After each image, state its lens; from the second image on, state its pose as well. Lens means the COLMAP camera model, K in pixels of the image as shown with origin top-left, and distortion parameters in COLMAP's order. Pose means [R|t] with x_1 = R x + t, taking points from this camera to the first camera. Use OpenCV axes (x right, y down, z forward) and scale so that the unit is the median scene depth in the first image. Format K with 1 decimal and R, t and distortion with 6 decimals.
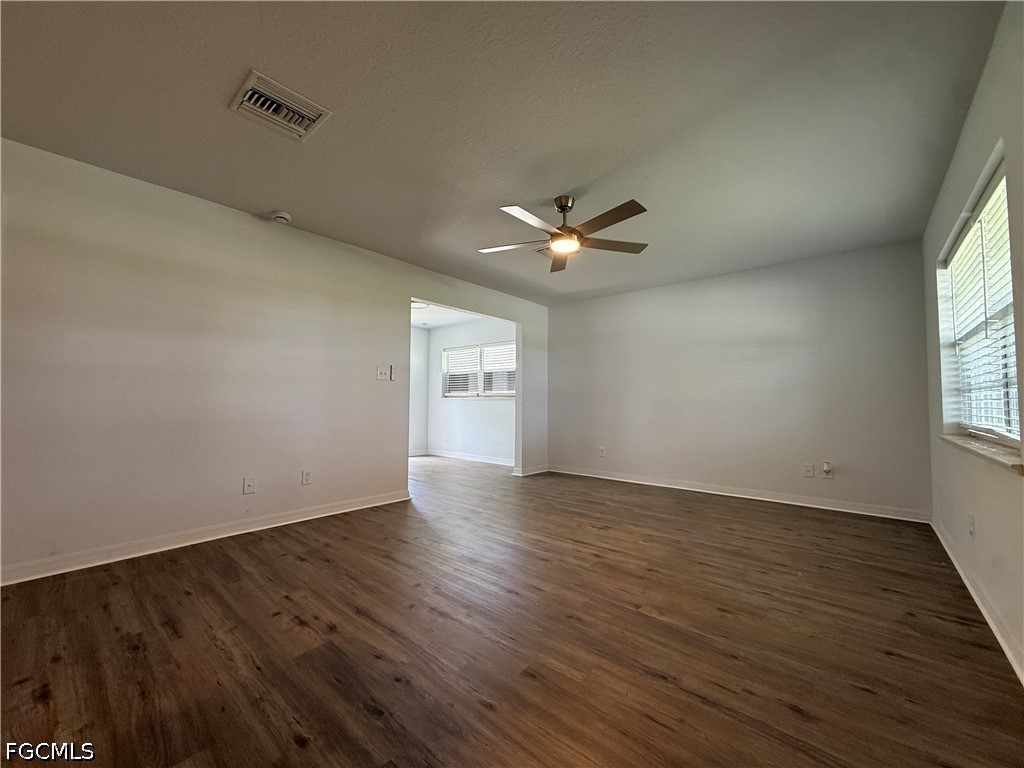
lens RADIAL K [[407.6, 0, 509.9], [0, 407.6, 383.2], [0, 0, 1]] dist [-0.000652, 0.000621]
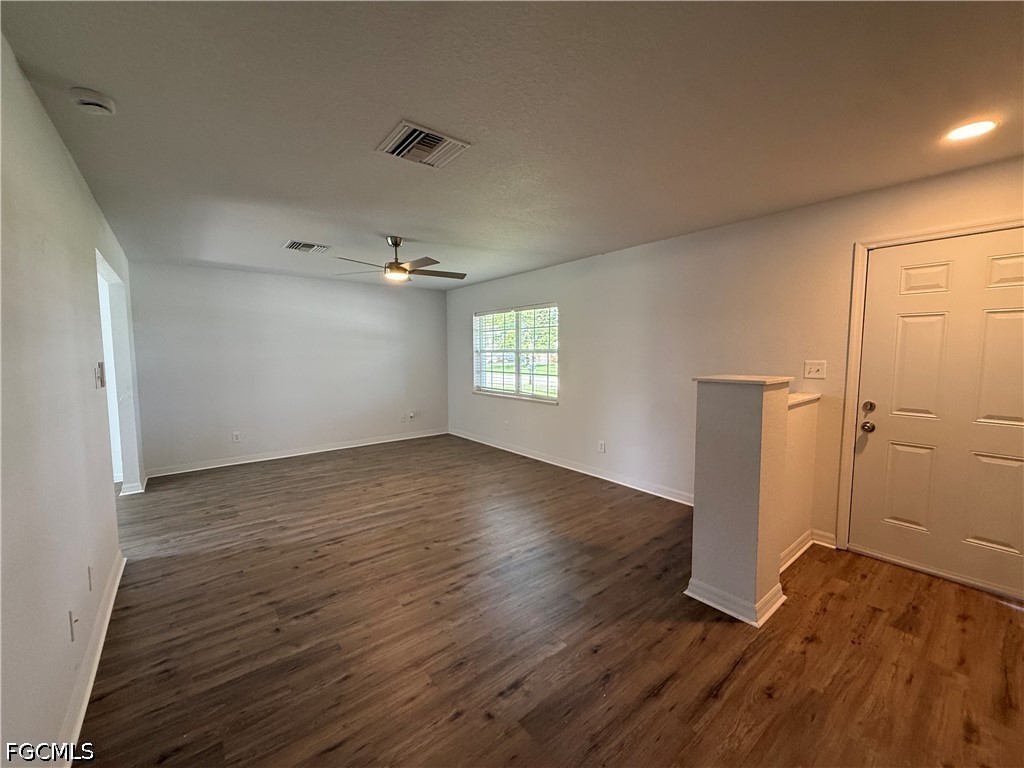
lens RADIAL K [[407.6, 0, 509.9], [0, 407.6, 383.2], [0, 0, 1]] dist [-0.000652, 0.000621]
pose [[0.181847, -0.083750, 0.979754, -1.117953], [-0.040926, 0.994858, 0.092637, -0.136338], [-0.982475, -0.056943, 0.177484, 0.410219]]
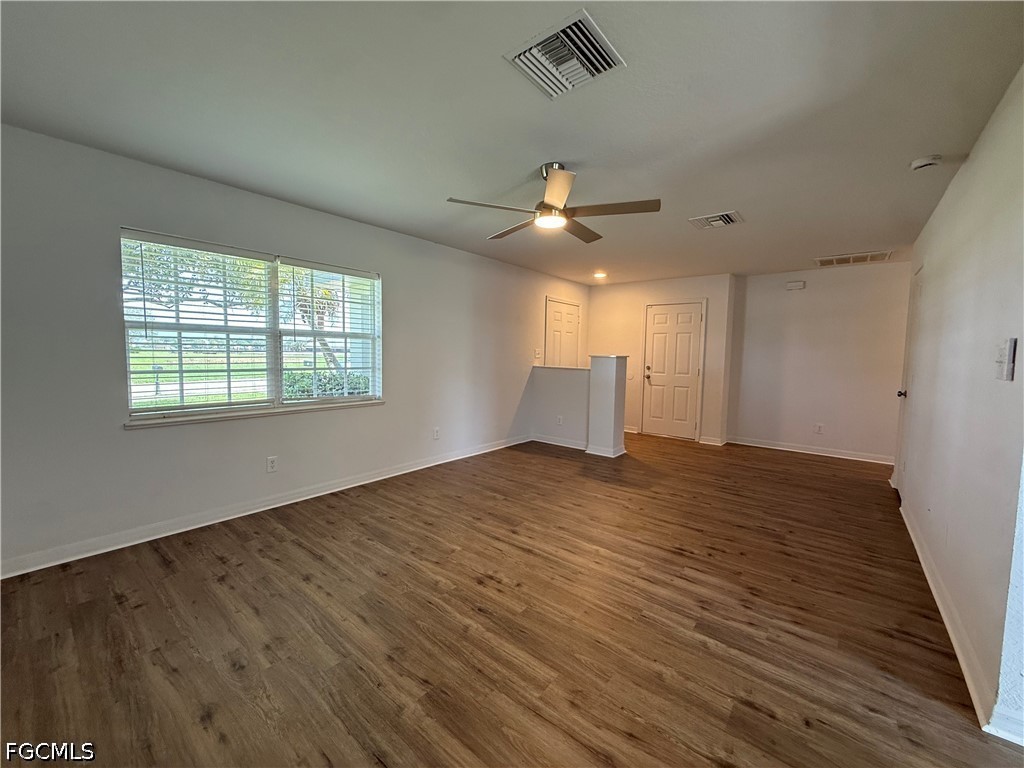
lens RADIAL K [[407.6, 0, 509.9], [0, 407.6, 383.2], [0, 0, 1]] dist [-0.000652, 0.000621]
pose [[-0.999449, -0.020942, -0.025747, 0.245381], [-0.021662, 0.999372, 0.028032, -0.006804], [0.025143, 0.028575, -0.999275, 1.946655]]
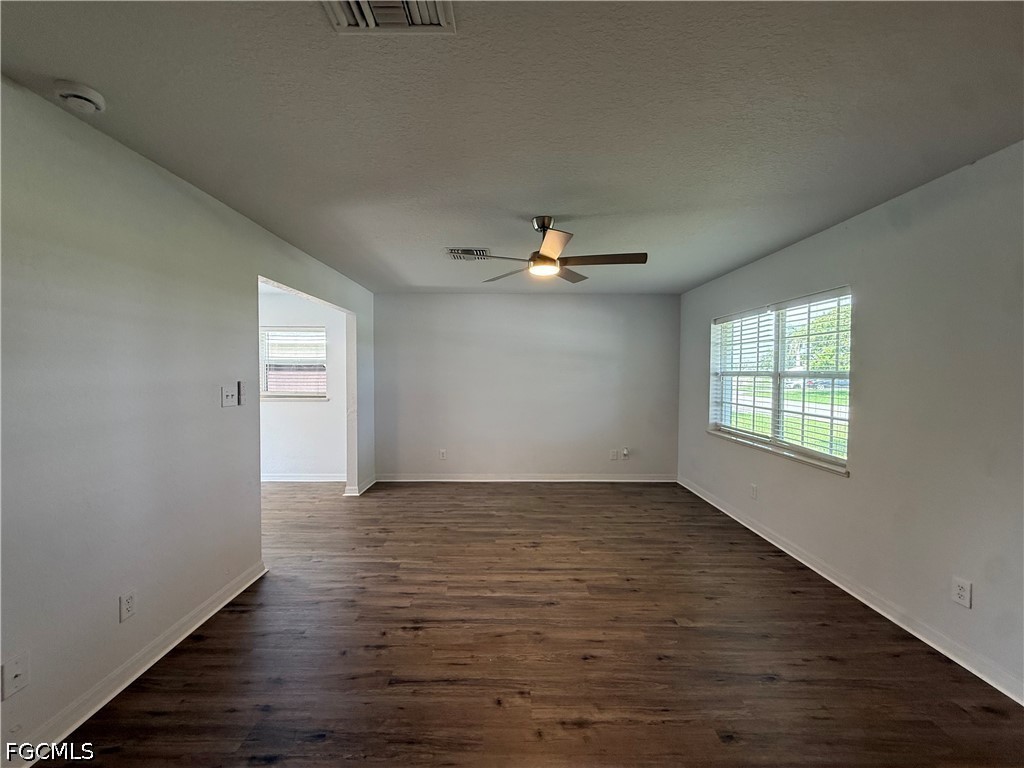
lens RADIAL K [[407.6, 0, 509.9], [0, 407.6, 383.2], [0, 0, 1]] dist [-0.000652, 0.000621]
pose [[0.753859, -0.021066, 0.656698, -0.560591], [-0.030503, 0.997286, 0.067009, -0.140596], [-0.656328, -0.070547, 0.751171, 0.335560]]
